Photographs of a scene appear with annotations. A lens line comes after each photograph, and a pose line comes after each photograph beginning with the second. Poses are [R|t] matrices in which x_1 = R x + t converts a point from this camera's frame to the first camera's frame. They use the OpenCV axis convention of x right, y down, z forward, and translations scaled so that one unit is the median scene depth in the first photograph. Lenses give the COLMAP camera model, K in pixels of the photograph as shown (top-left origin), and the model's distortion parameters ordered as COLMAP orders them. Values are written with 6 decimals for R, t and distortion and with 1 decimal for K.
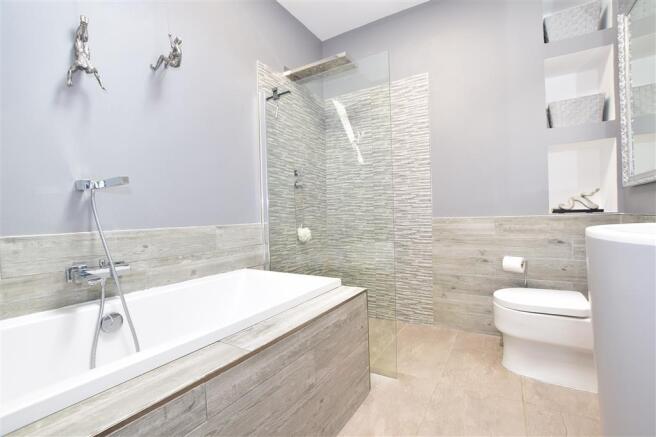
lens RADIAL K [[292.2, 0, 328.0], [0, 292.2, 218.5], [0, 0, 1]] dist [-0.027203, 0.000285]
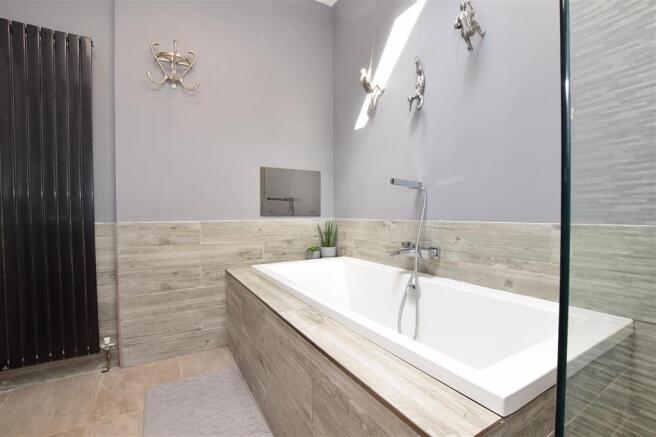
lens RADIAL K [[292.2, 0, 328.0], [0, 292.2, 218.5], [0, 0, 1]] dist [-0.027203, 0.000285]
pose [[-0.461632, 0.040783, -0.886133, 0.494913], [0.006227, 0.999067, 0.042736, -0.019701], [0.887050, 0.014210, -0.461455, 1.123768]]
